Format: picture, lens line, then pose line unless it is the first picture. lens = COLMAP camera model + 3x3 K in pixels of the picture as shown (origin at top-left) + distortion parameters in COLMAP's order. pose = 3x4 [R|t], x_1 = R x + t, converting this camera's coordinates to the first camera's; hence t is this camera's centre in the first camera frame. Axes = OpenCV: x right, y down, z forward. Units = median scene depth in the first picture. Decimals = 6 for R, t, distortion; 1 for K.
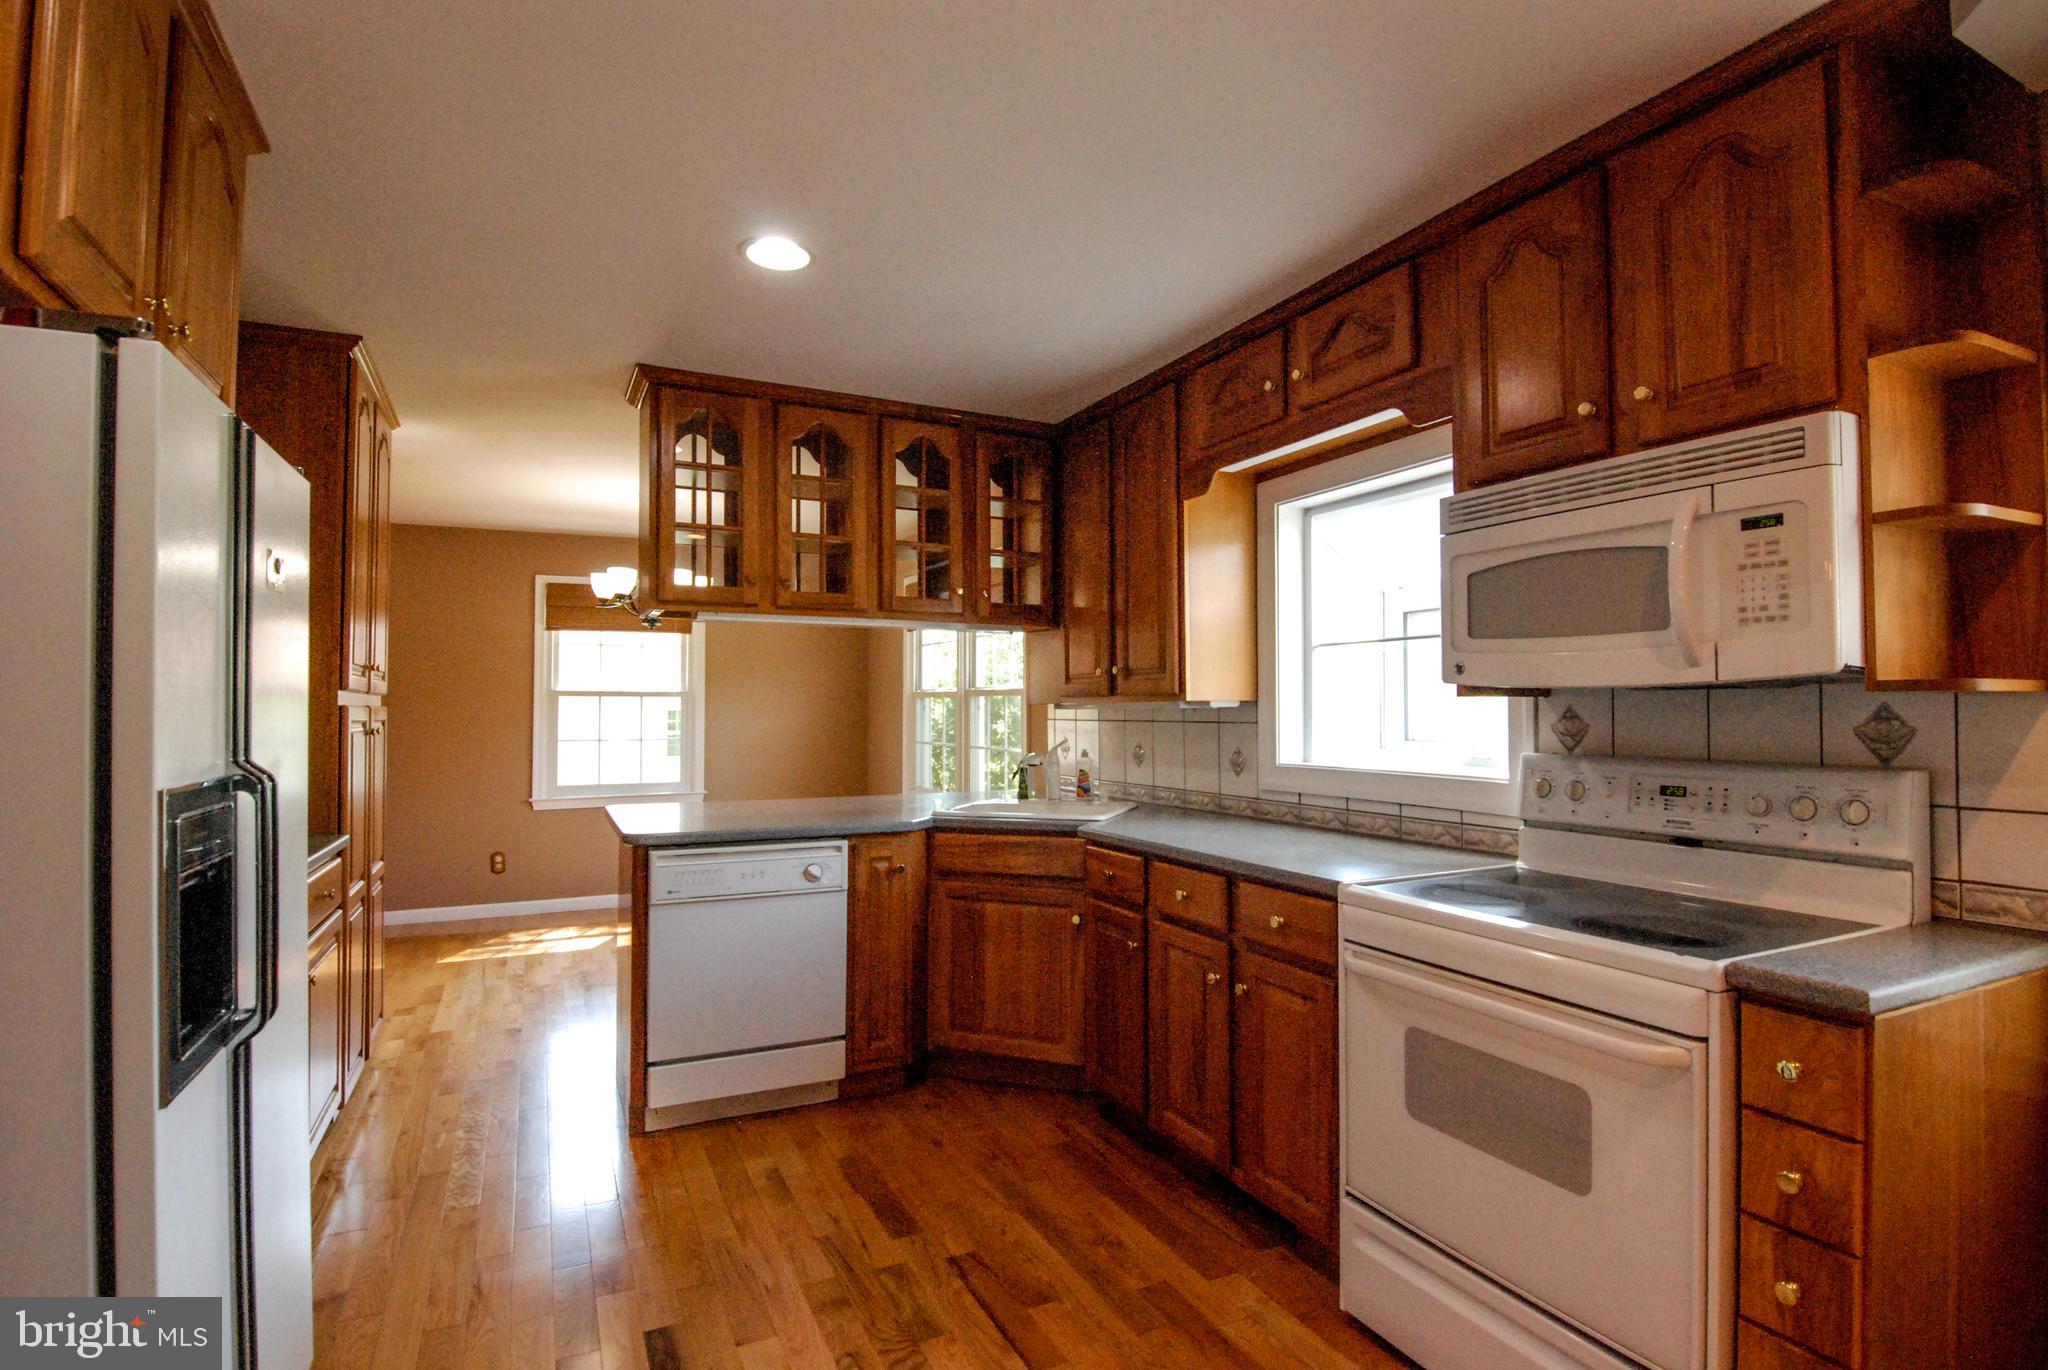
lens RADIAL K [[995.4, 0, 1020.1], [0, 995.4, 686.5], [0, 0, 1]] dist [-0.003906, -0.011900]
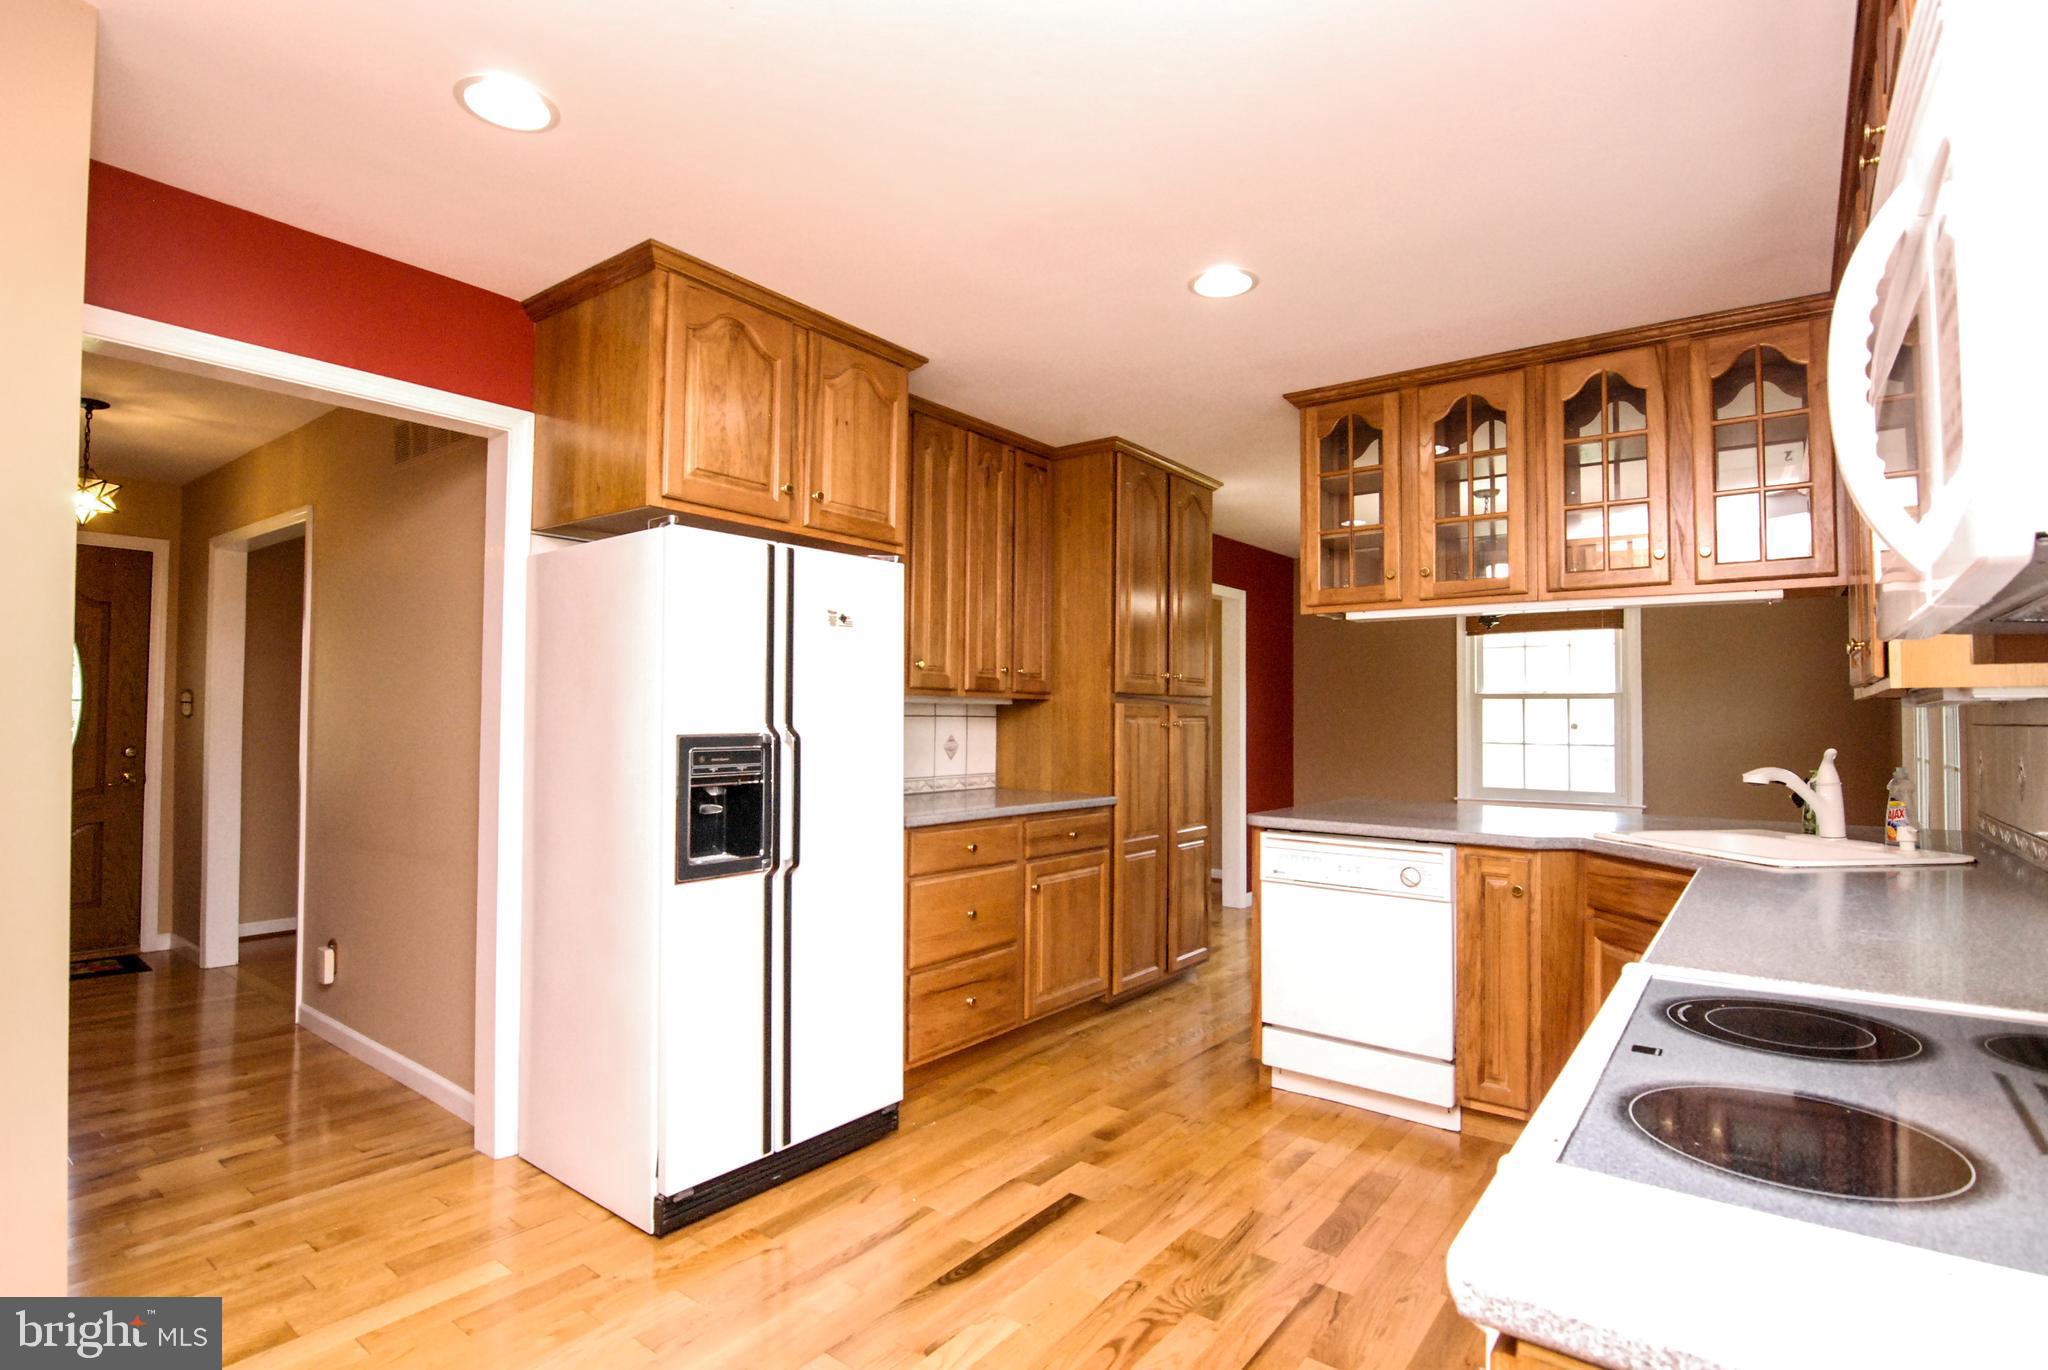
lens RADIAL K [[995.4, 0, 1020.1], [0, 995.4, 686.5], [0, 0, 1]] dist [-0.003906, -0.011900]
pose [[0.444560, -0.022637, -0.895463, 0.458594], [0.015054, 0.999728, -0.017799, 0.014991], [0.895622, -0.005568, 0.444780, 0.231175]]
